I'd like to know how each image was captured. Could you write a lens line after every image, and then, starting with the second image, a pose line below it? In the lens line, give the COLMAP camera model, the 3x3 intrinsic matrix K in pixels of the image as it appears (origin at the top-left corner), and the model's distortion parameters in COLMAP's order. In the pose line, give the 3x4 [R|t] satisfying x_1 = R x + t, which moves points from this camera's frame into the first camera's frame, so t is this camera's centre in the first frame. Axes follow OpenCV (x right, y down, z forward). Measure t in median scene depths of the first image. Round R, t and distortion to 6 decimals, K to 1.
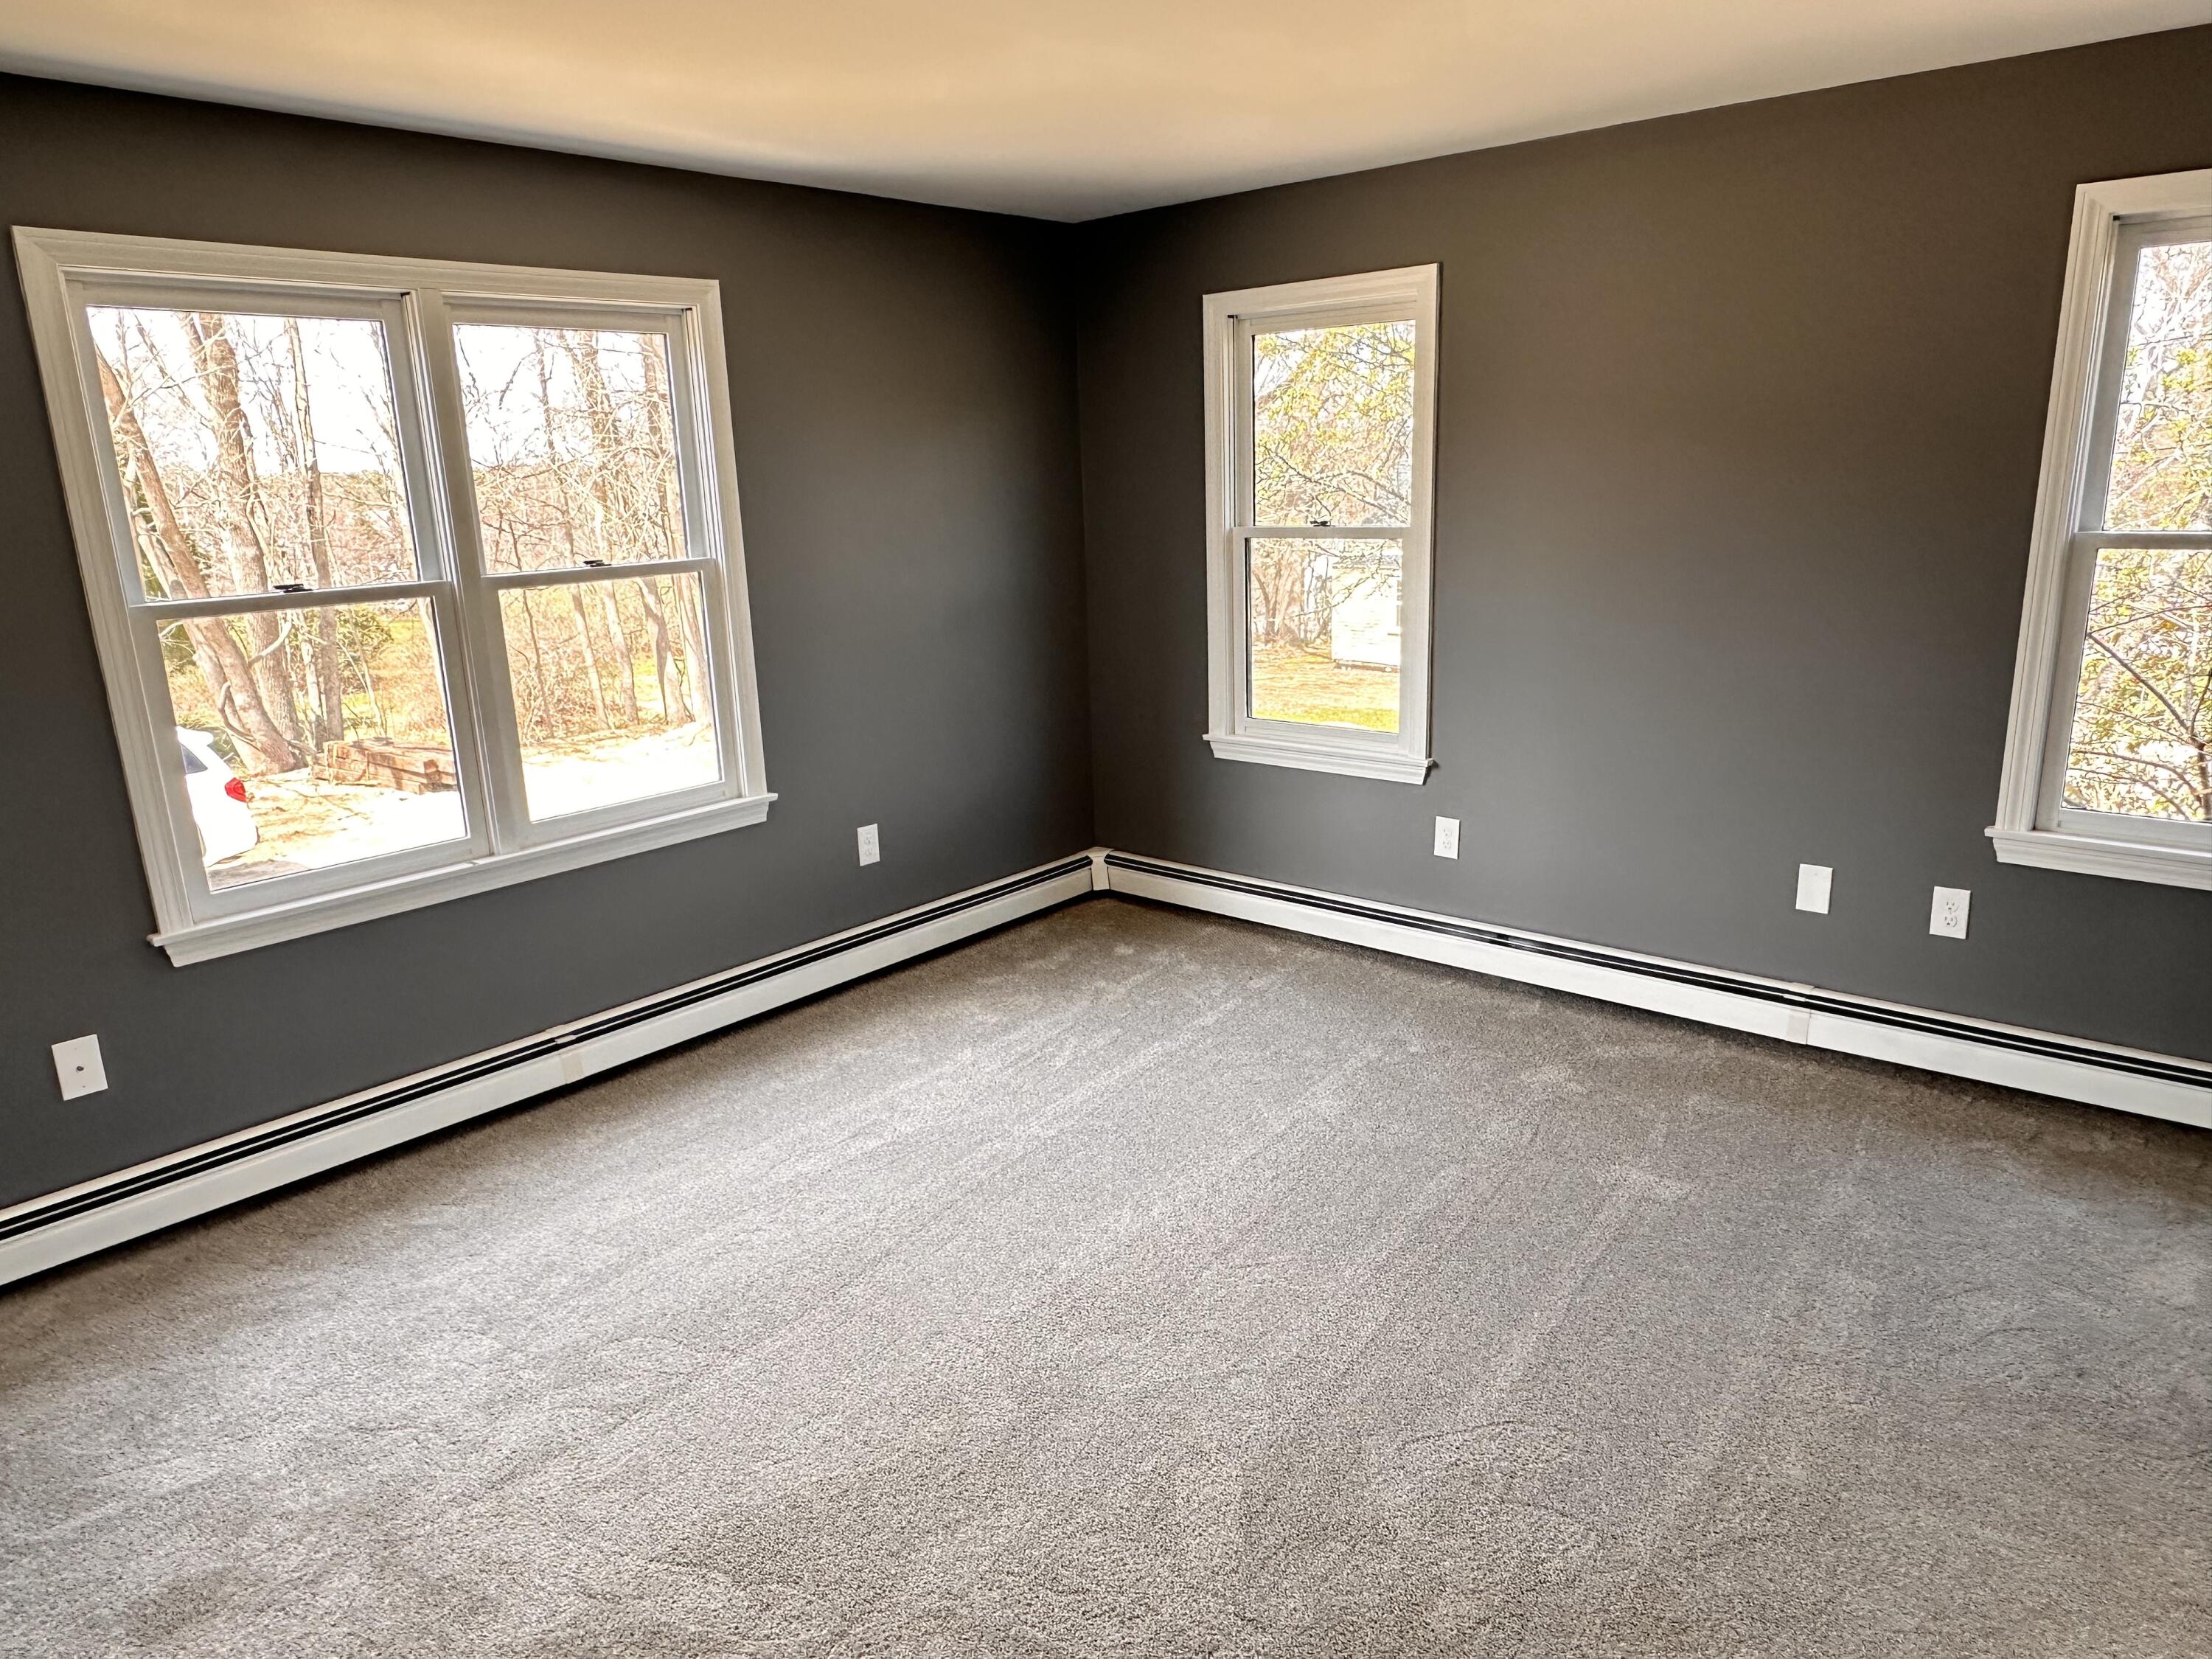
lens RADIAL K [[1388.5, 0, 1106.0], [0, 1388.5, 829.5], [0, 0, 1]] dist [-0.005463, -0.002458]
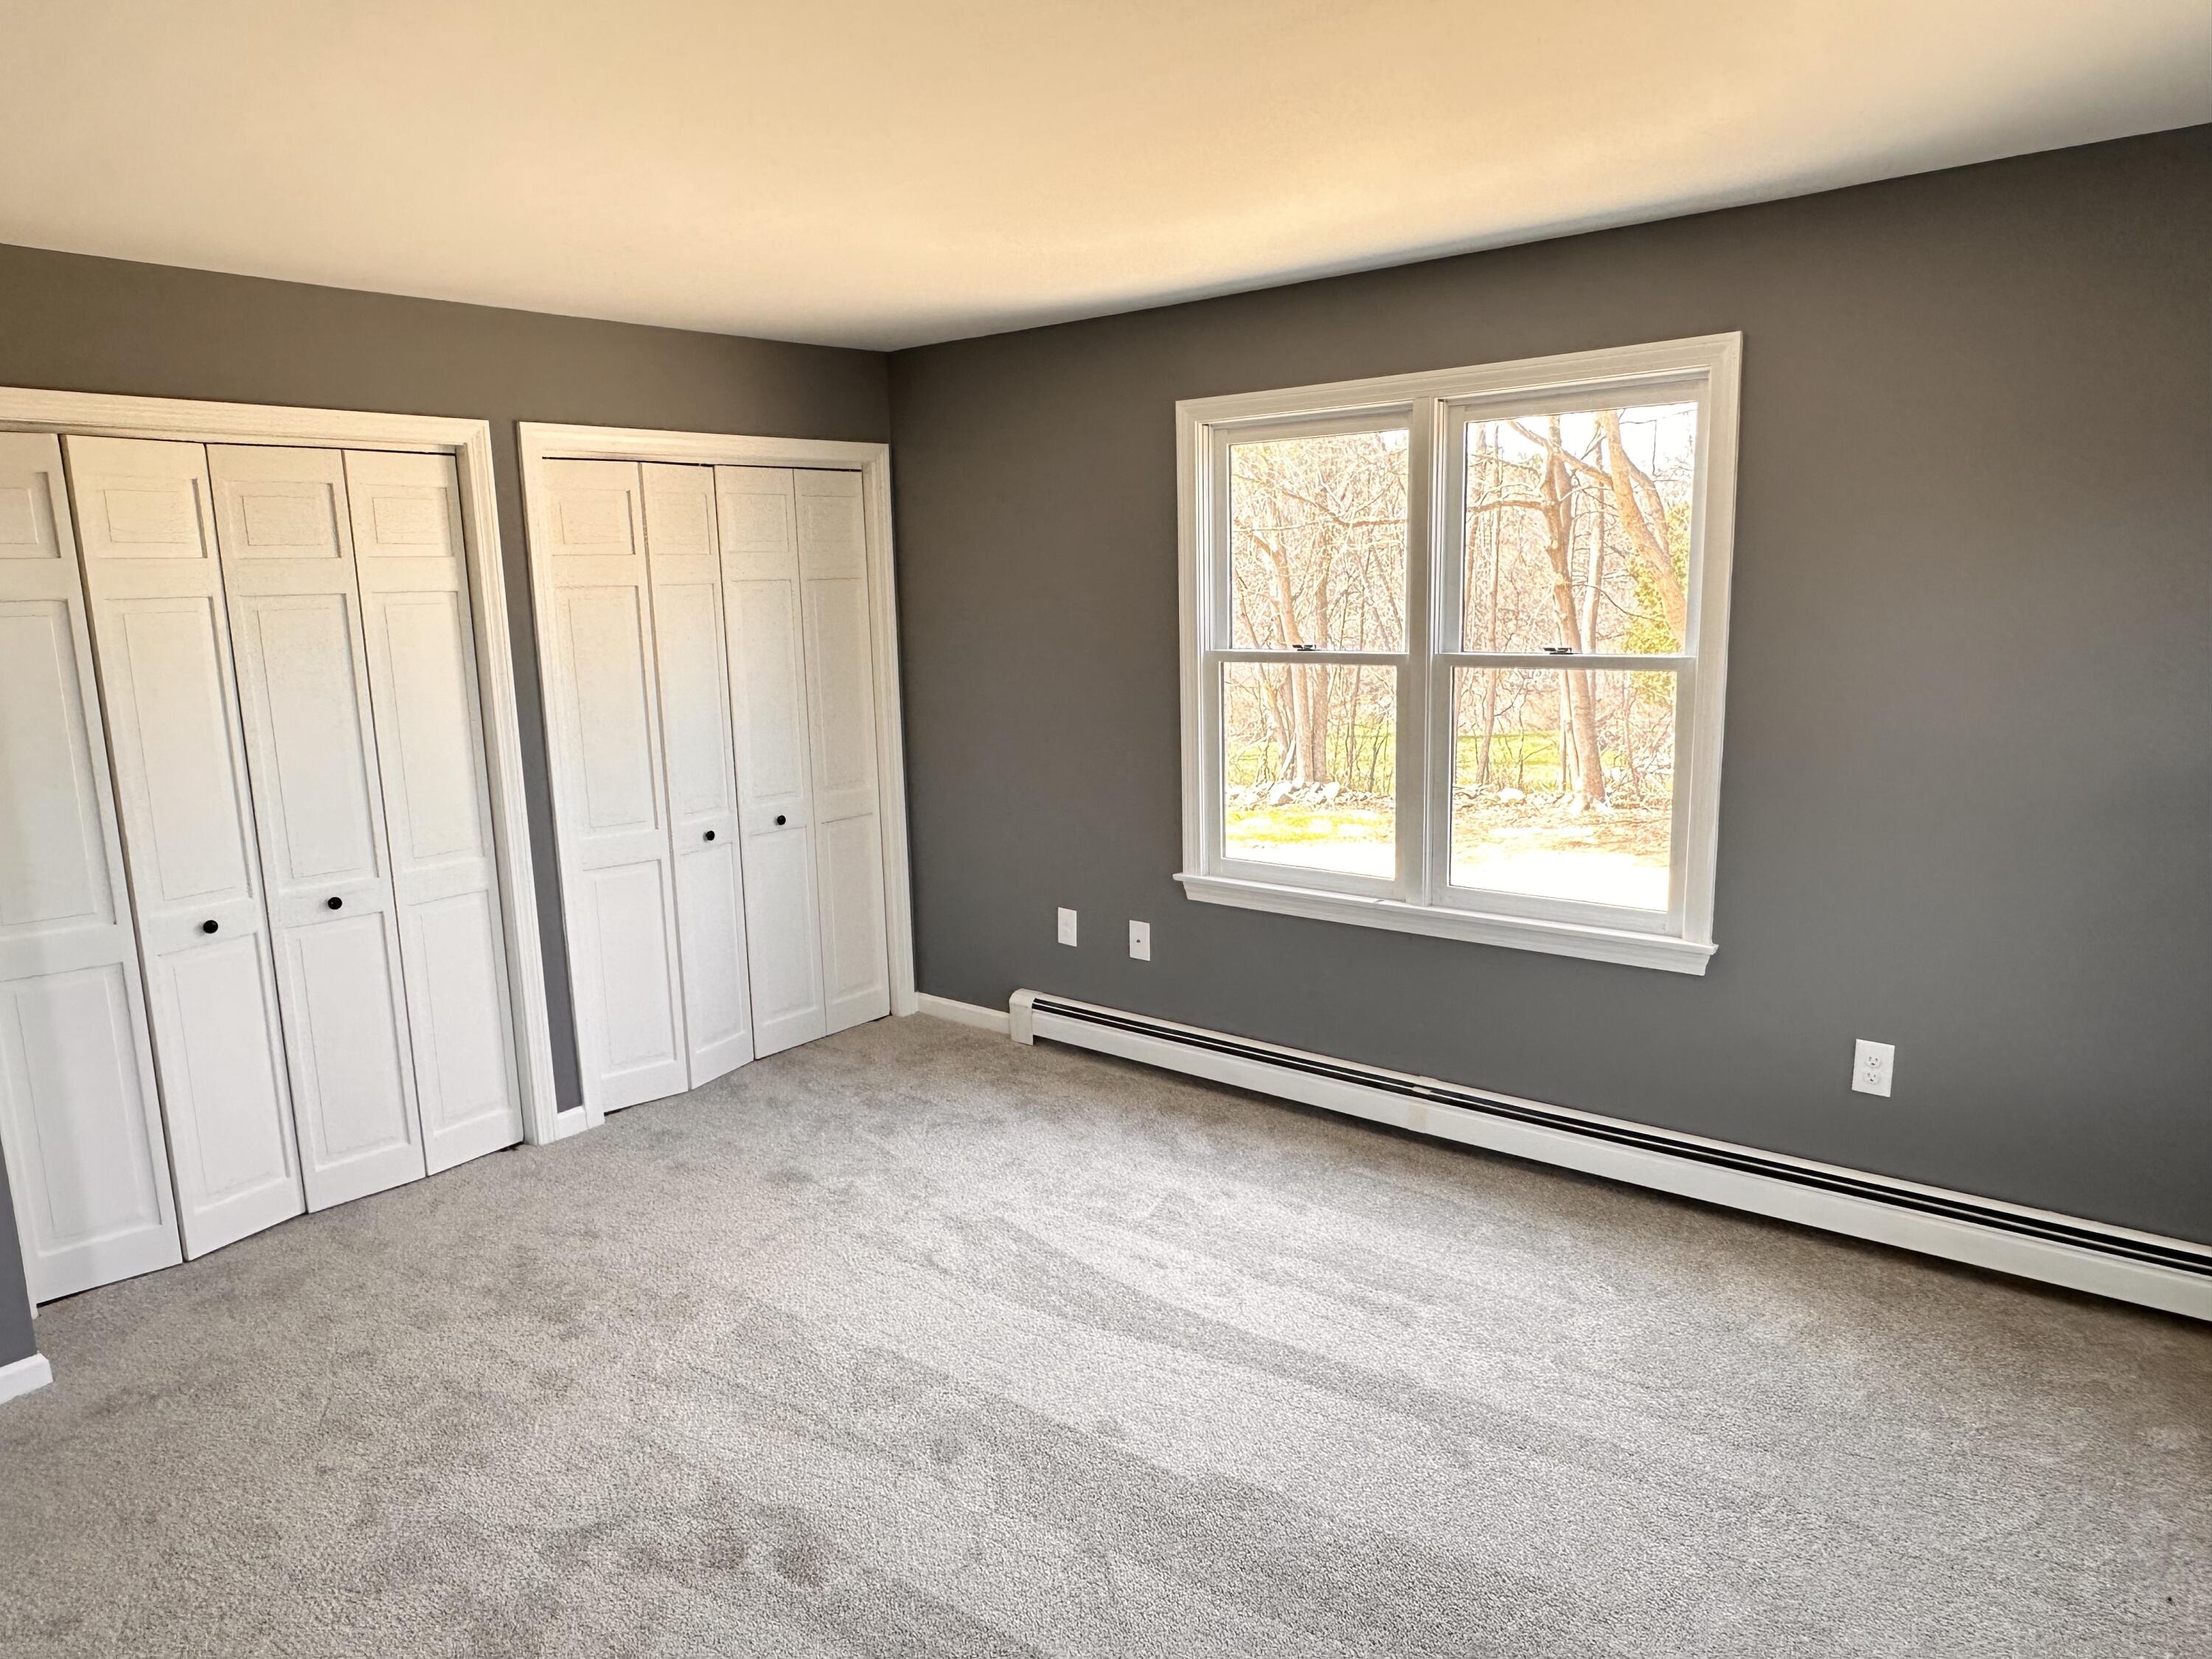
lens RADIAL K [[1409.8, 0, 1106.0], [0, 1409.8, 829.5], [0, 0, 1]] dist [-0.001863, -0.001248]
pose [[0.050248, 0.208375, -0.976757, 0.646030], [-0.229484, 0.954235, 0.191765, -0.201826], [0.972015, 0.214514, 0.095767, 0.667869]]
